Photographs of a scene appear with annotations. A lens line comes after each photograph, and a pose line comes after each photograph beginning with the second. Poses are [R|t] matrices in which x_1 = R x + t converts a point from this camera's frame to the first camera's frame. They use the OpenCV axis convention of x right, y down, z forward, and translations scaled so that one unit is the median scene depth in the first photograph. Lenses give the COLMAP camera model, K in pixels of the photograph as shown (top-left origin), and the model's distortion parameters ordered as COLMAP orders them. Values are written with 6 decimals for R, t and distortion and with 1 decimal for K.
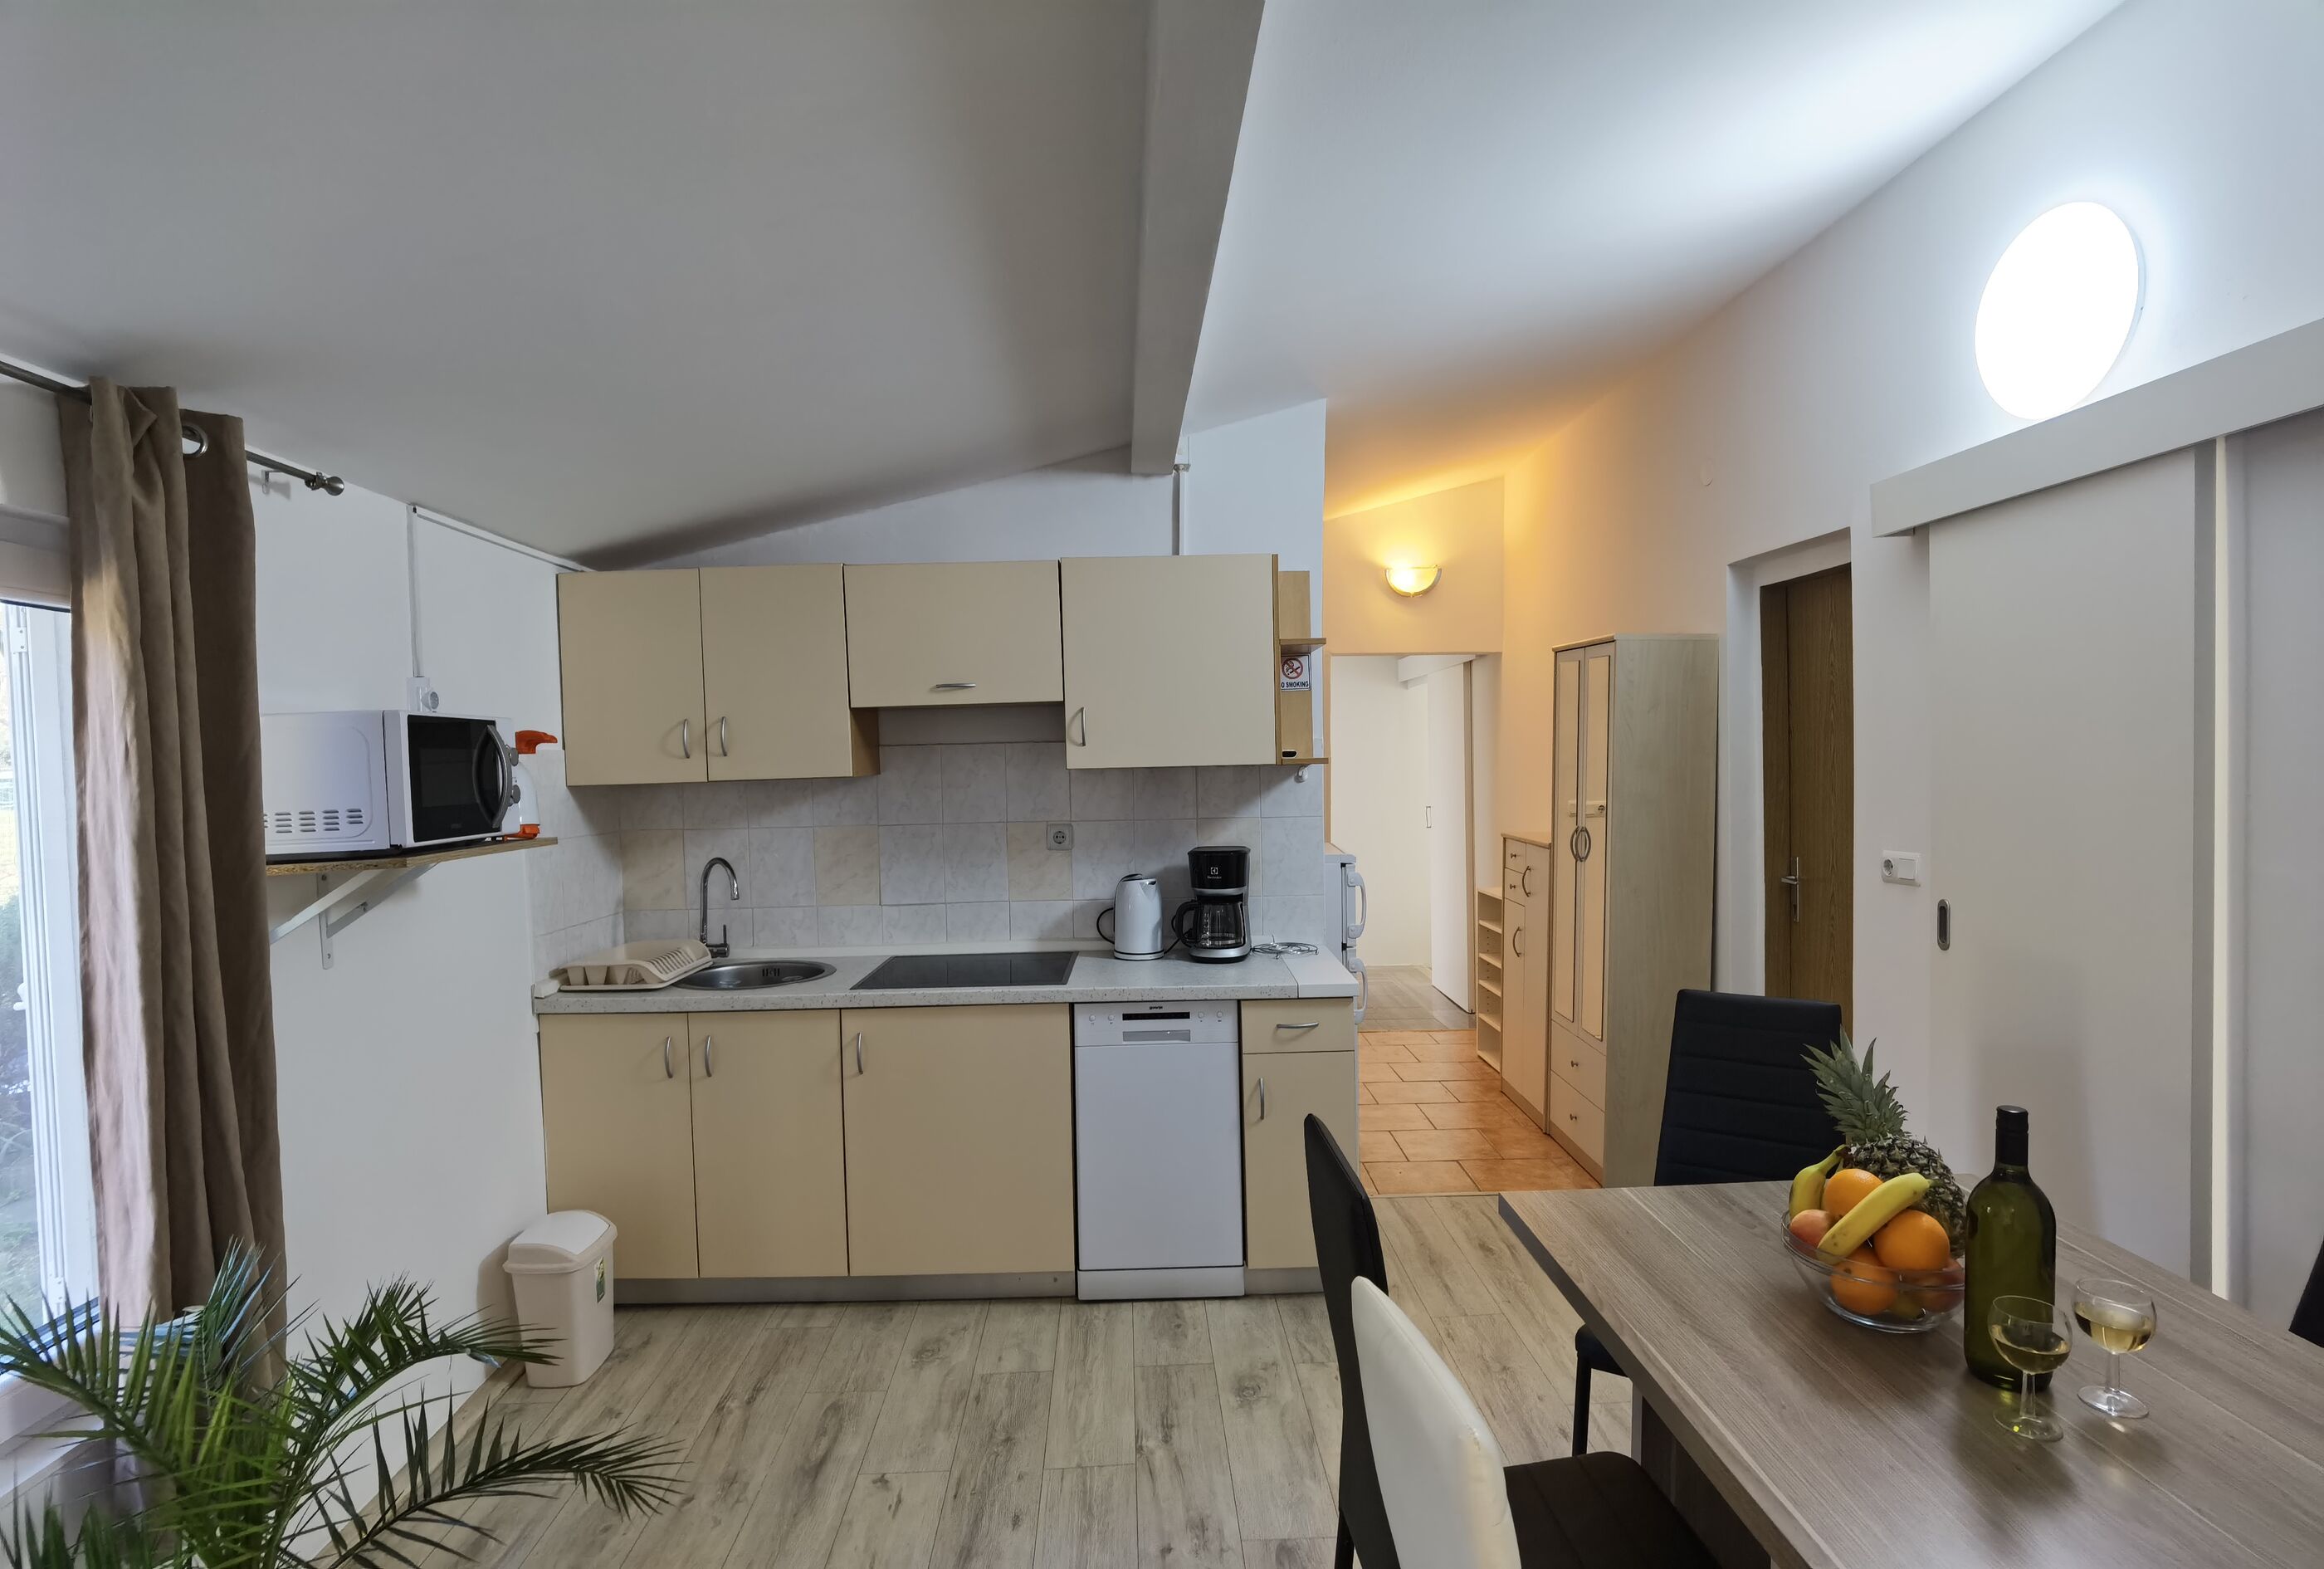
lens RADIAL K [[1221.9, 0, 1159.6], [0, 1221.9, 767.1], [0, 0, 1]] dist [-0.061632, 0.031813]
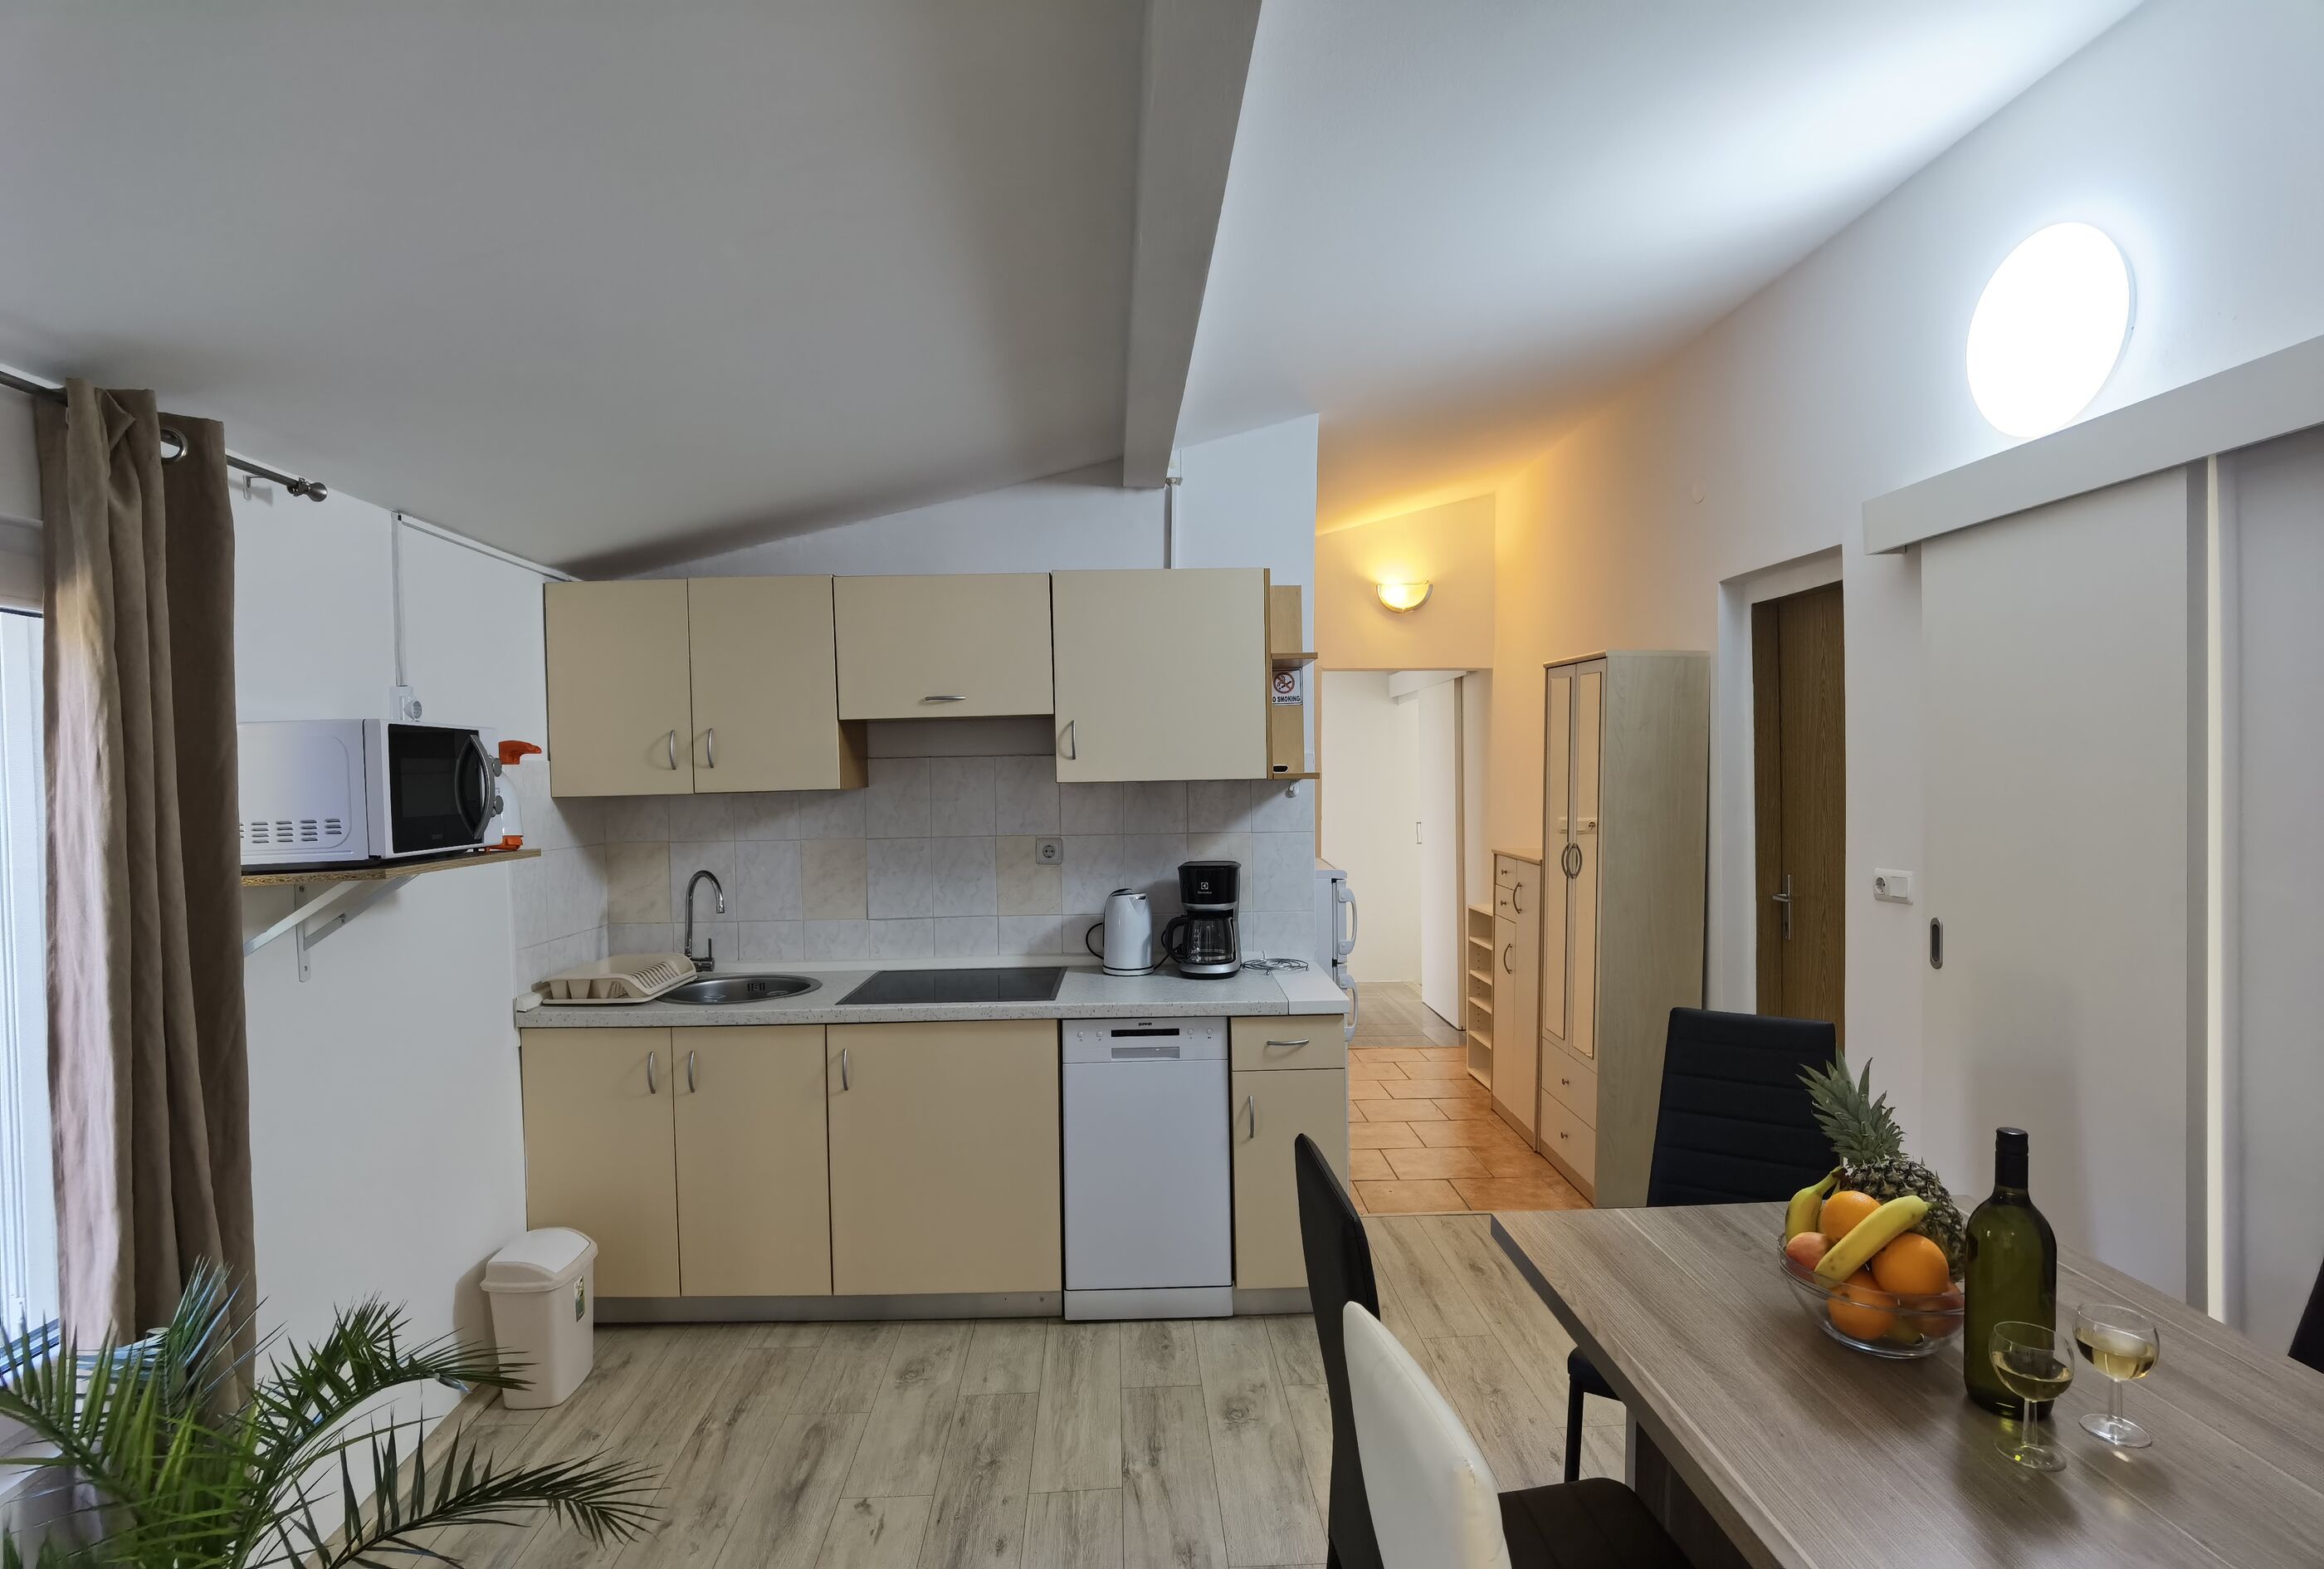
lens RADIAL K [[1221.9, 0, 1159.6], [0, 1221.9, 767.1], [0, 0, 1]] dist [-0.061632, 0.031813]
pose [[0.999953, 0.005353, 0.008054, -0.000296], [-0.005257, 0.999915, -0.011943, 0.000340], [-0.008117, 0.011900, 0.999896, 0.008269]]
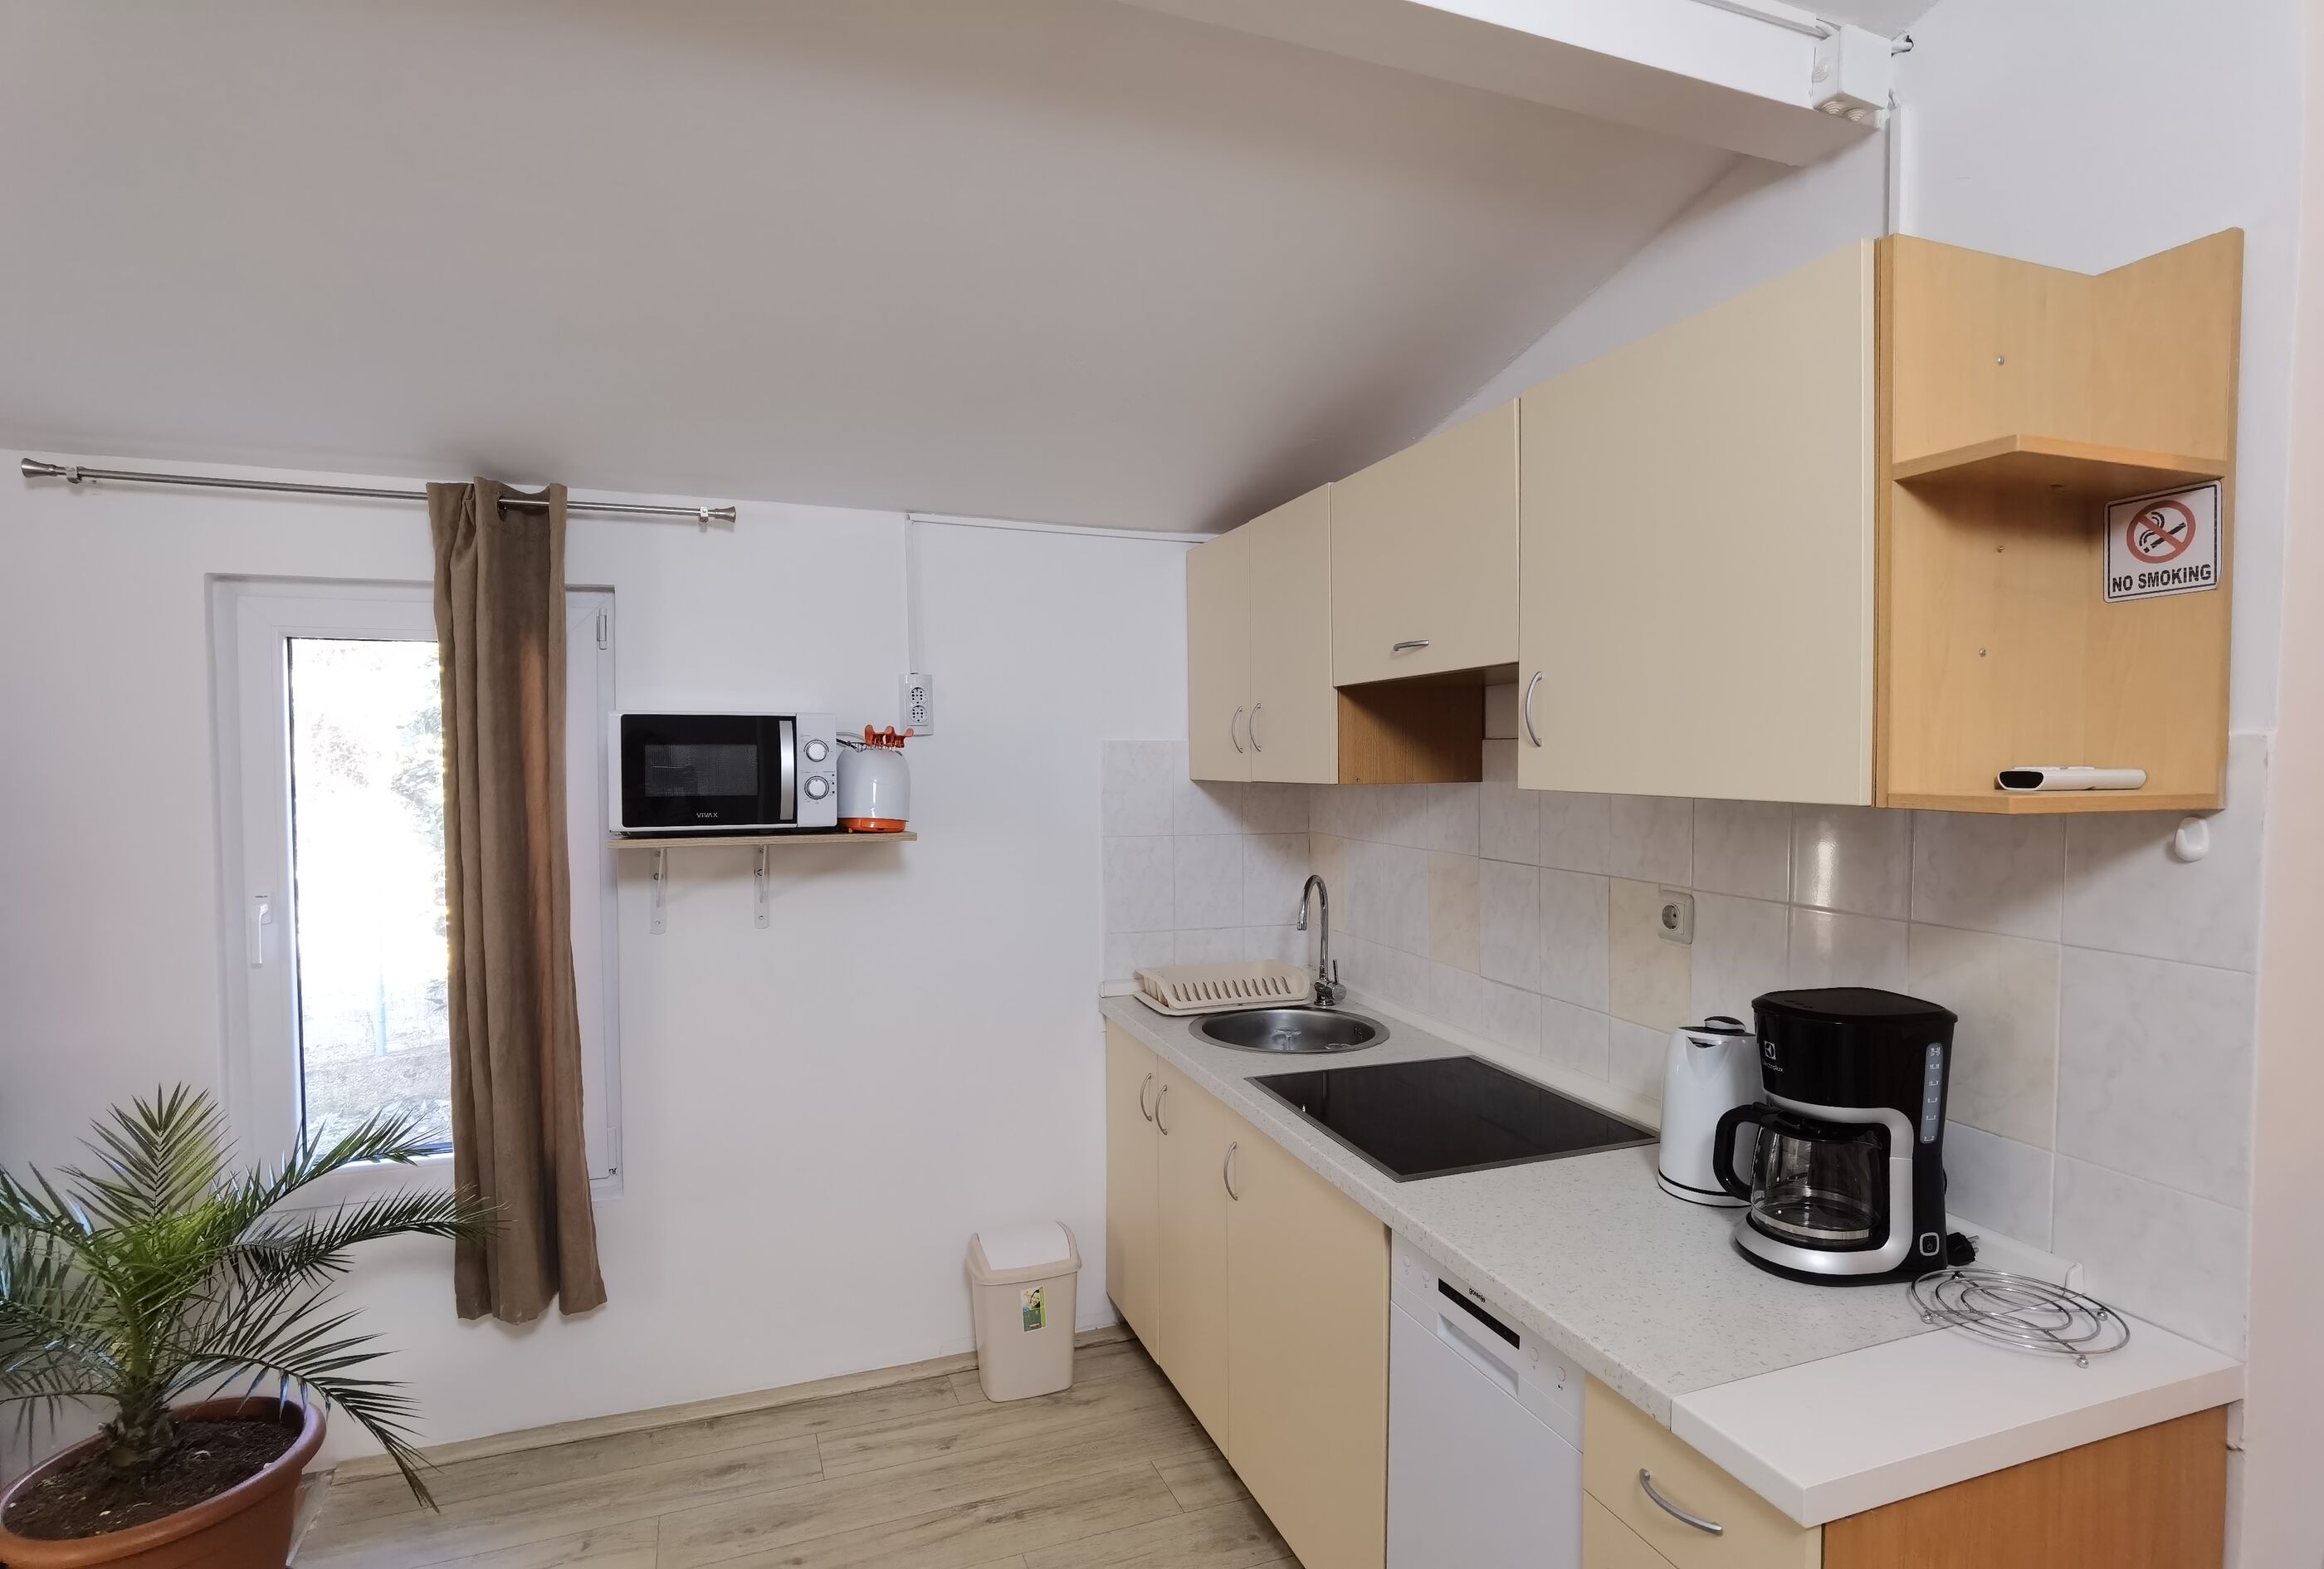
lens RADIAL K [[1183.5, 0, 1162.0], [0, 1183.5, 784.5], [0, 0, 1]] dist [-0.032174, -0.000308]
pose [[0.318831, 0.050474, -0.946467, 0.503723], [-0.014348, 0.998724, 0.048428, -0.032701], [0.947703, -0.001861, 0.319149, 0.960640]]
